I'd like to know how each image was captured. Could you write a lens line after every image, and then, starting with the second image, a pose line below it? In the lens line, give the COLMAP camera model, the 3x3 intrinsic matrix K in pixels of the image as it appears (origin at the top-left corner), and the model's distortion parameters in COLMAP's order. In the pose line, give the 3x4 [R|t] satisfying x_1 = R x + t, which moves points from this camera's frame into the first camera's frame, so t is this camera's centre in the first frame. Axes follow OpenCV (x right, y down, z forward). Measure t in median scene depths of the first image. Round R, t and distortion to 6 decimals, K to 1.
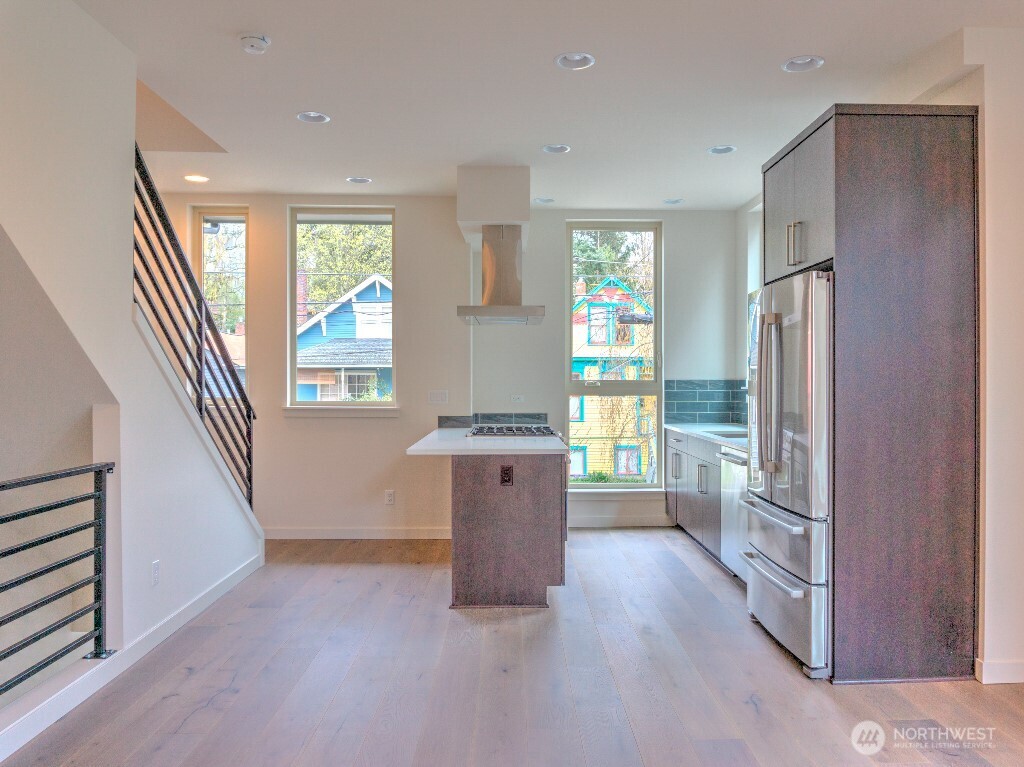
lens RADIAL K [[748.1, 0, 511.3], [0, 748.1, 391.8], [0, 0, 1]] dist [0.000042, 0.003551]
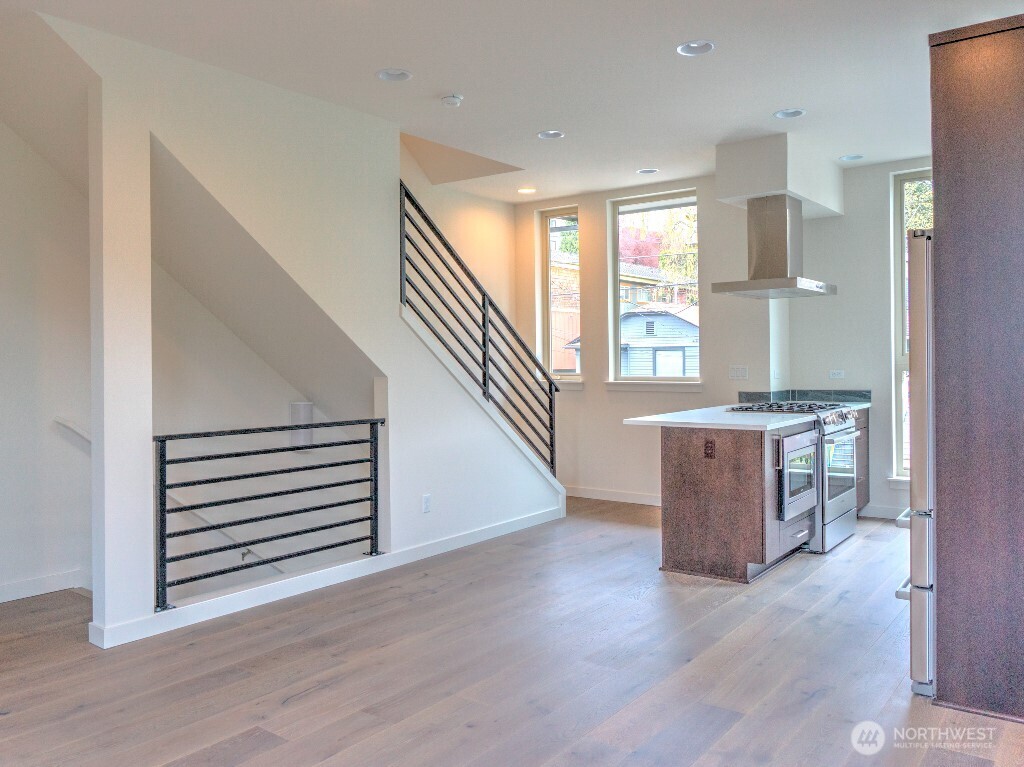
lens RADIAL K [[778.7, 0, 512.8], [0, 778.7, 367.0], [0, 0, 1]] dist [-0.001941, 0.002471]
pose [[0.790920, -0.002472, -0.611915, 0.405826], [0.001447, 0.999997, -0.002170, 0.001618], [0.611918, 0.000831, 0.790921, -0.006194]]
